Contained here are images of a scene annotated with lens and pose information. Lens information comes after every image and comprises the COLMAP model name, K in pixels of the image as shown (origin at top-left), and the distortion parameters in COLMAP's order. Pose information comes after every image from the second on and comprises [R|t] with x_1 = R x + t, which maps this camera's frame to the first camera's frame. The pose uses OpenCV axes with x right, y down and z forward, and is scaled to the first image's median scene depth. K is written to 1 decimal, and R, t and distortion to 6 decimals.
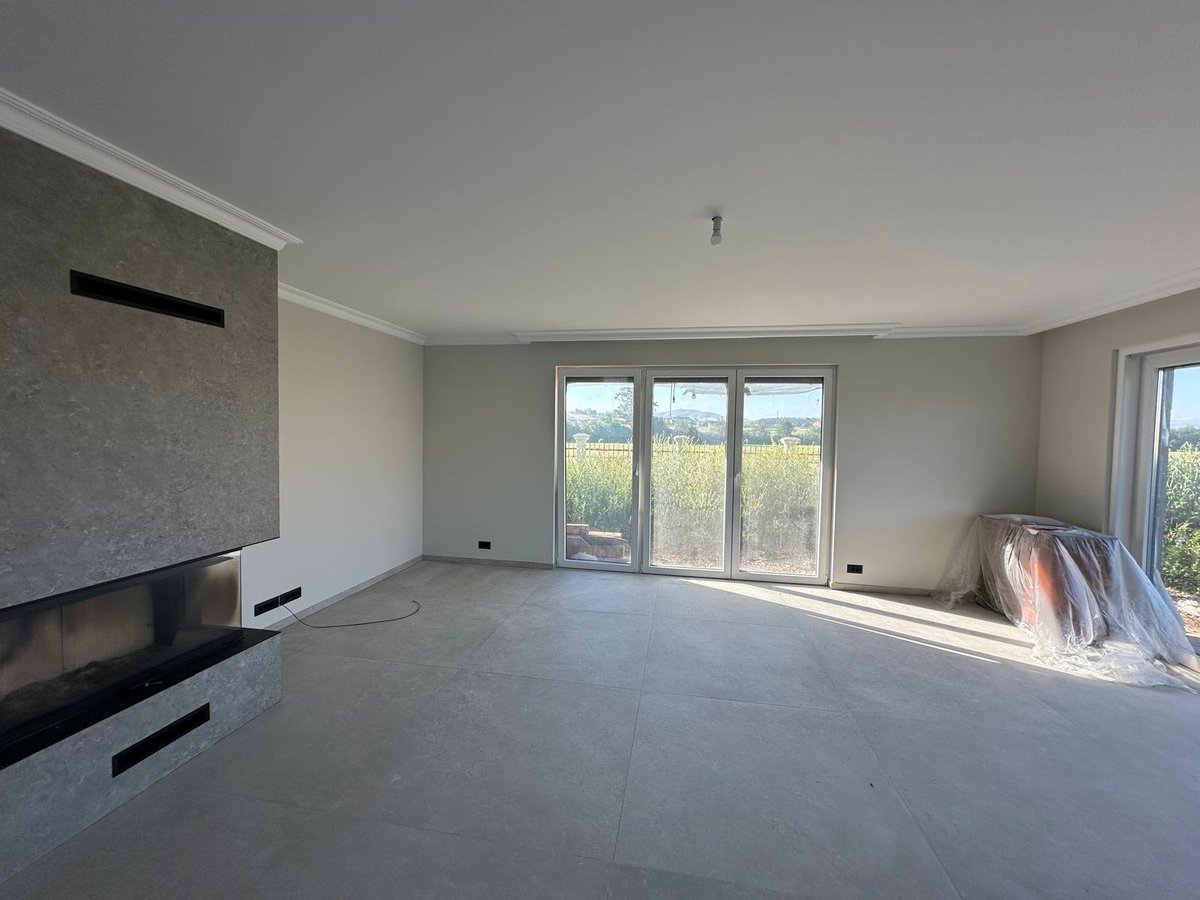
lens RADIAL K [[482.6, 0, 599.9], [0, 482.6, 451.4], [0, 0, 1]] dist [0.002210, -0.000386]
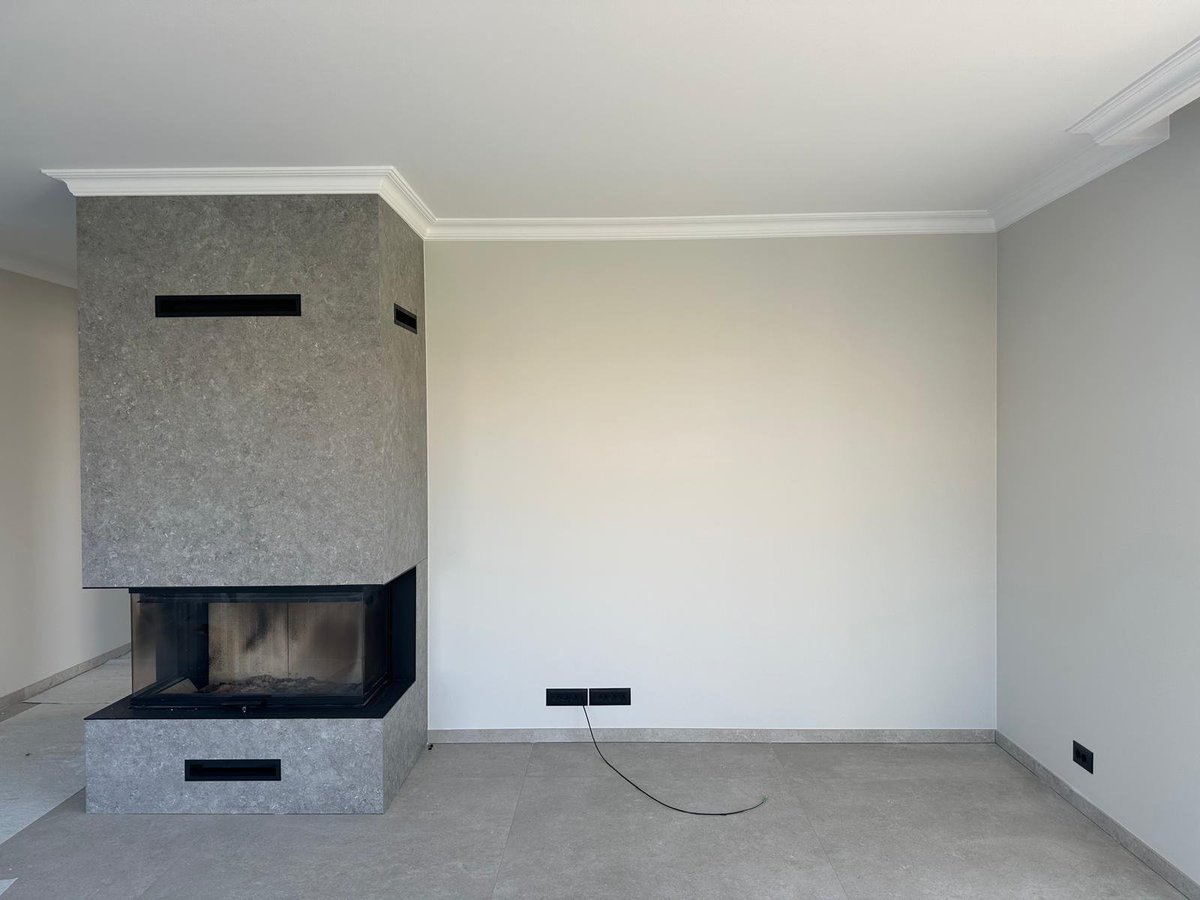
lens RADIAL K [[845.2, 0, 602.5], [0, 845.2, 455.3], [0, 0, 1]] dist [0.087153, -0.125603]
pose [[0.153315, 0.001075, -0.988177, 0.844508], [-0.030452, 0.999530, -0.003638, -0.029419], [0.987708, 0.030650, 0.153276, 1.449036]]
